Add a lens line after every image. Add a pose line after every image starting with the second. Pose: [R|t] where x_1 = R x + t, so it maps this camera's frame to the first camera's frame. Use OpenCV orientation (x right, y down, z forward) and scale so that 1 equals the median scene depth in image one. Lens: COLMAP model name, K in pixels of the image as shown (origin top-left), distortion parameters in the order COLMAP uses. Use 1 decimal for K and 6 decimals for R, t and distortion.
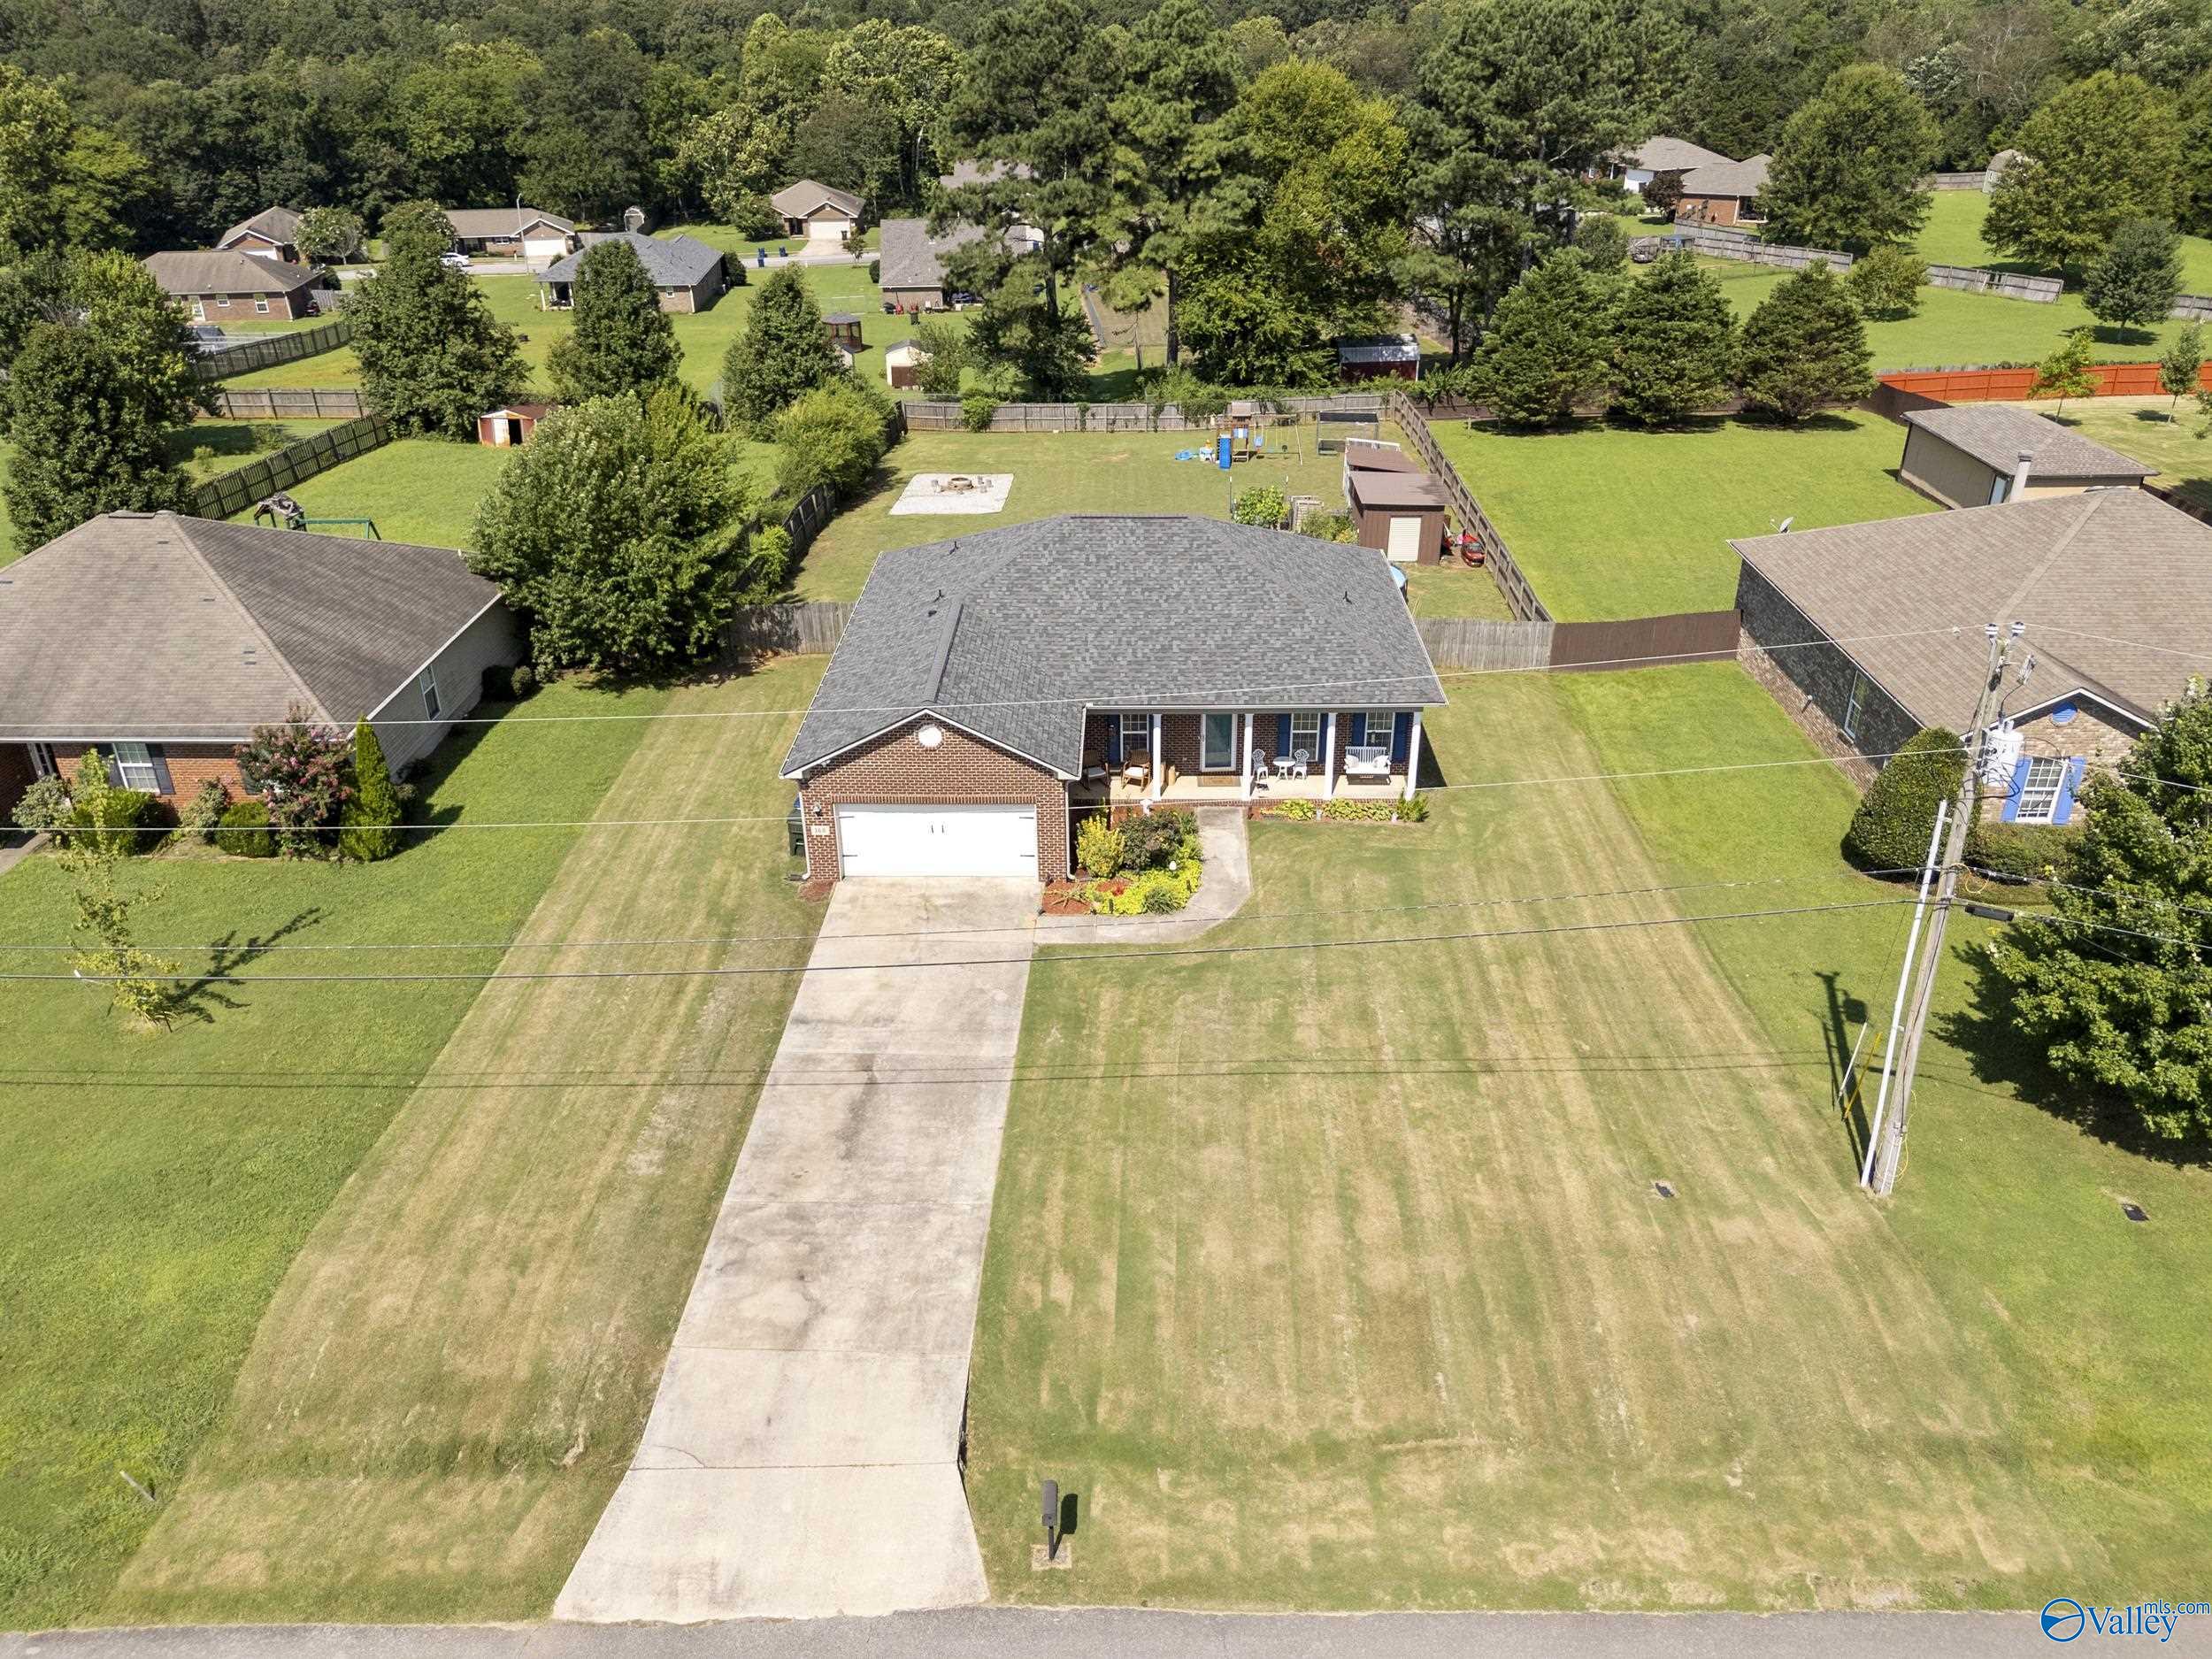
lens RADIAL K [[1632.1, 0, 1114.6], [0, 1632.1, 817.5], [0, 0, 1]] dist [0.054527, -0.045787]
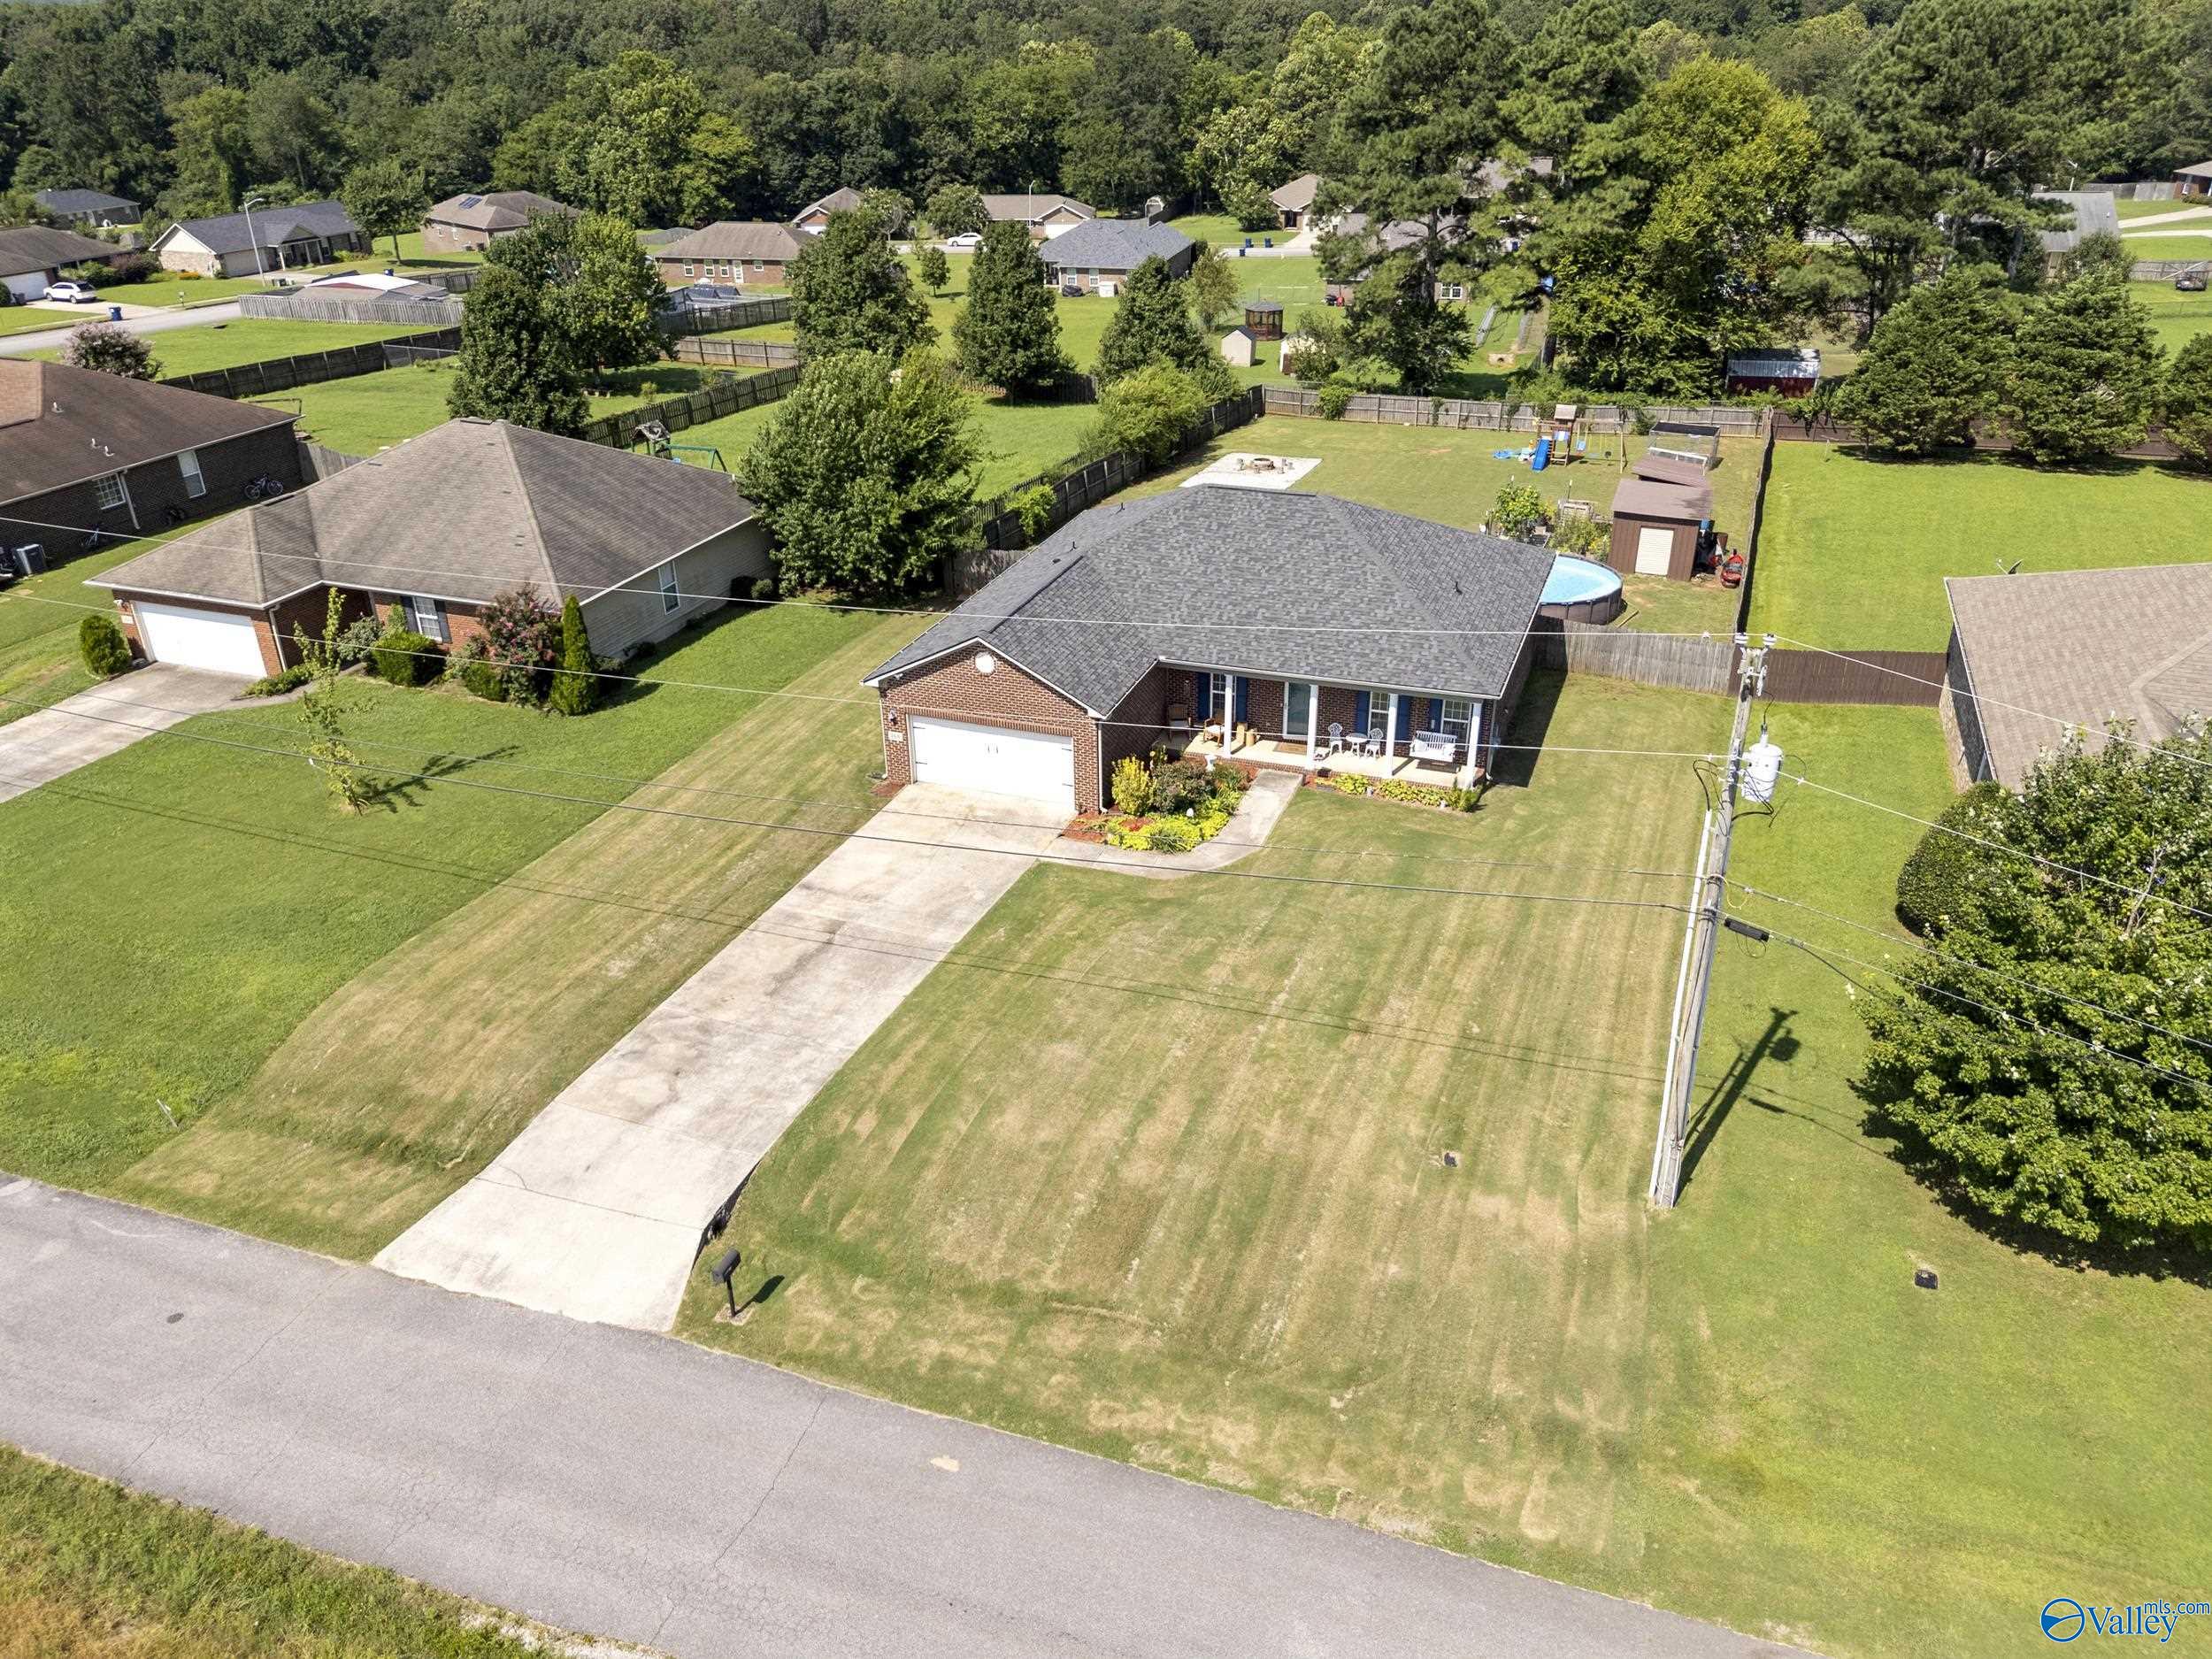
lens RADIAL K [[1632.1, 0, 1116.8], [0, 1632.1, 814.3], [0, 0, 1]] dist [0.054527, -0.045787]
pose [[0.944845, 0.144047, -0.294139, 0.286106], [-0.144114, 0.989326, 0.021568, 0.014099], [0.294107, 0.022011, 0.955519, -0.033759]]
